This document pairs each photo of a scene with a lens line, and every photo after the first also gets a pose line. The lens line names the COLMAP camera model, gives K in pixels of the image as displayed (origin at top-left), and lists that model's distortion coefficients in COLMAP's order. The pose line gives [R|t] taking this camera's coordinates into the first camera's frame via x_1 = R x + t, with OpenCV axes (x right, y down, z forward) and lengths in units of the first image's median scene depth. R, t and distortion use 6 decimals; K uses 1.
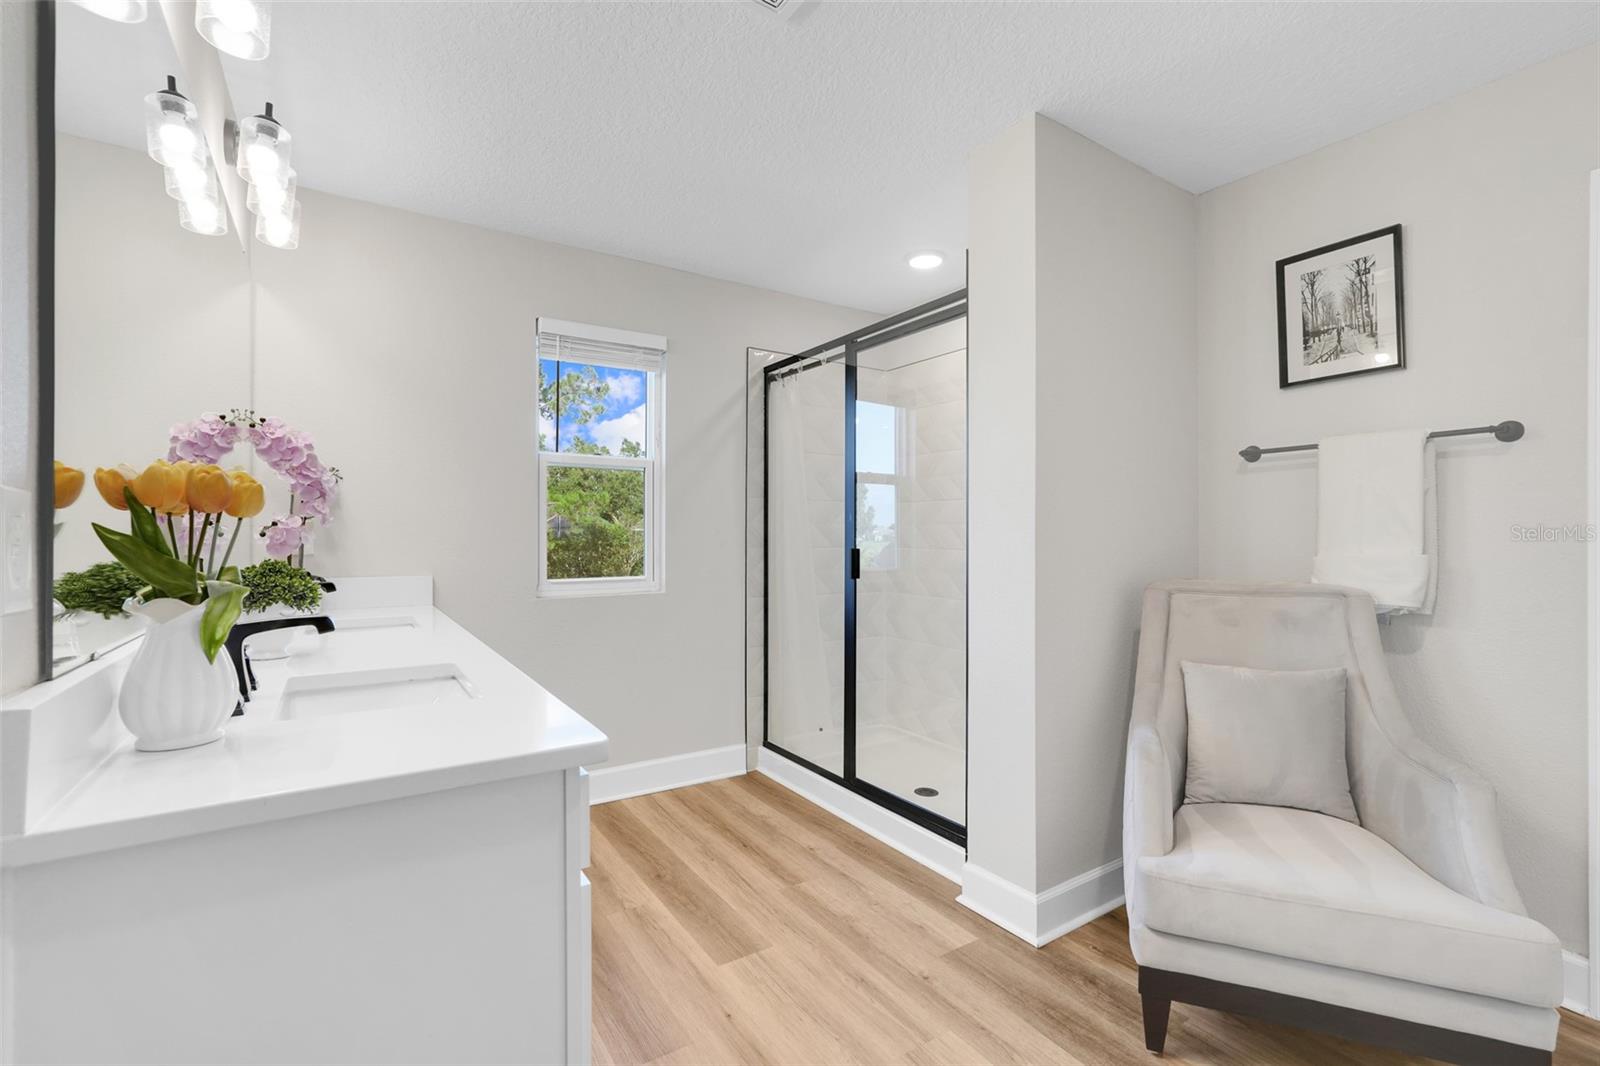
lens RADIAL K [[708.2, 0, 799.2], [0, 708.2, 533.2], [0, 0, 1]] dist [0.003245, 0.000944]
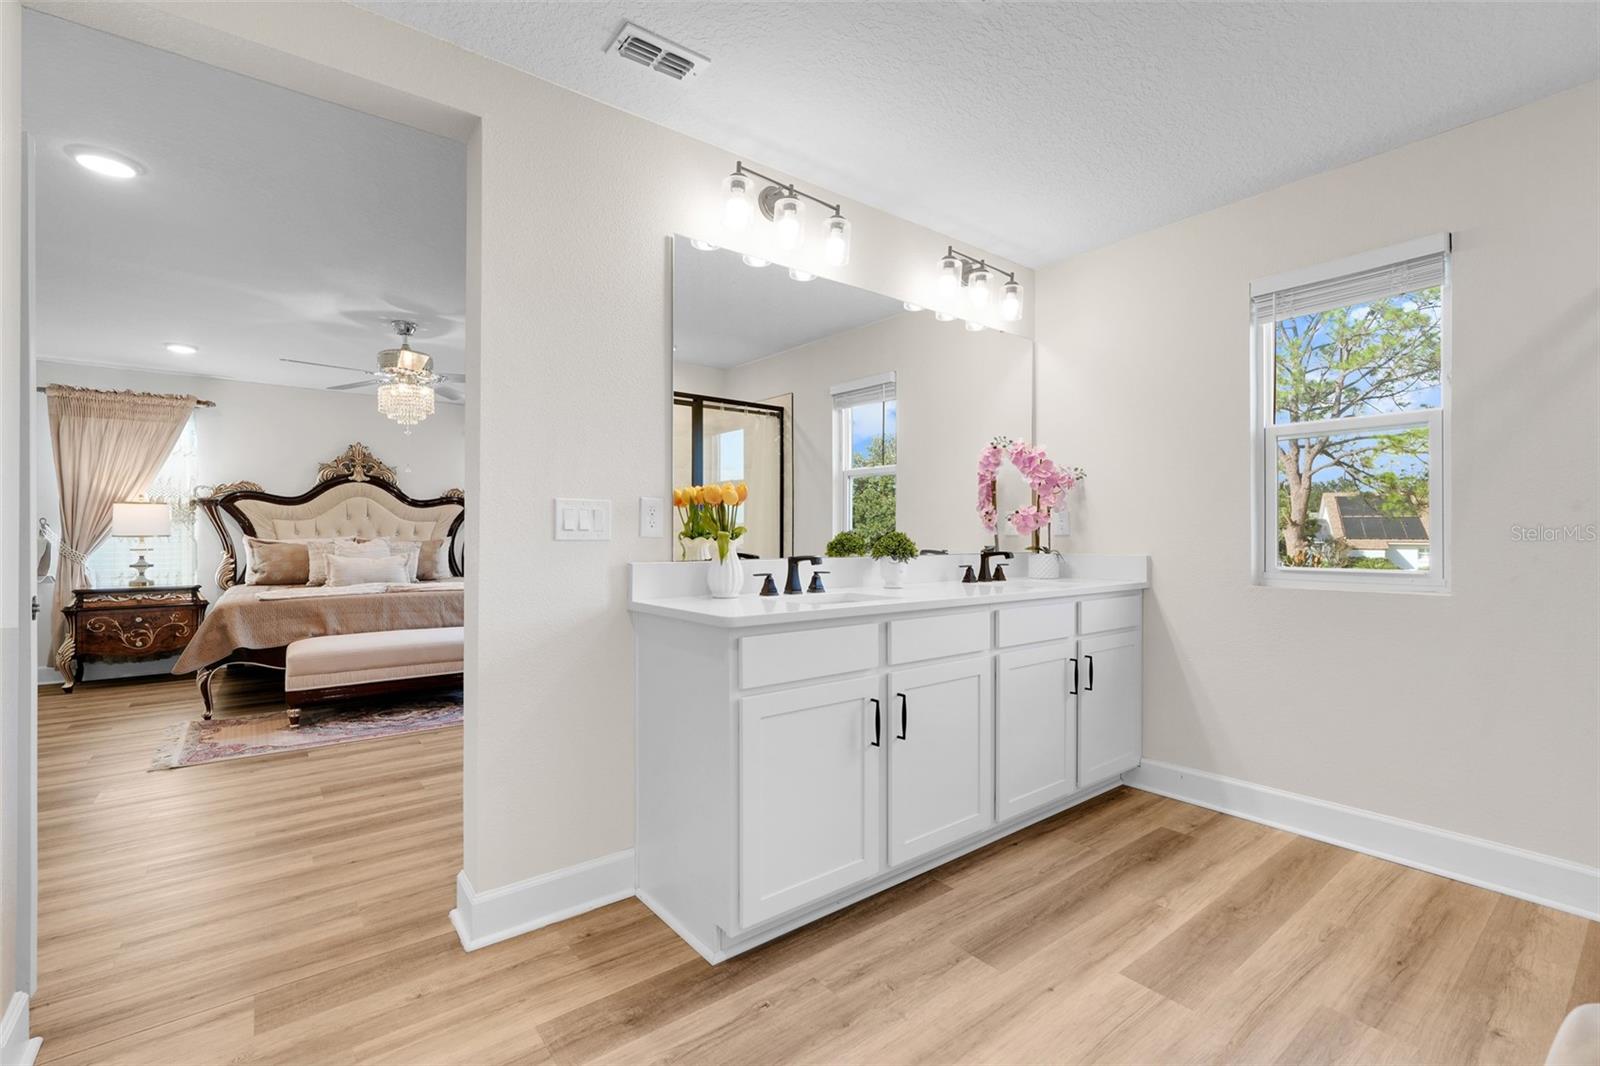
lens RADIAL K [[708.2, 0, 798.7], [0, 708.2, 531.6], [0, 0, 1]] dist [0.003245, 0.000944]
pose [[0.085808, -0.002294, -0.996309, 0.616400], [0.001427, 0.999997, -0.002179, 0.028030], [0.996311, -0.001235, 0.085811, 0.401700]]
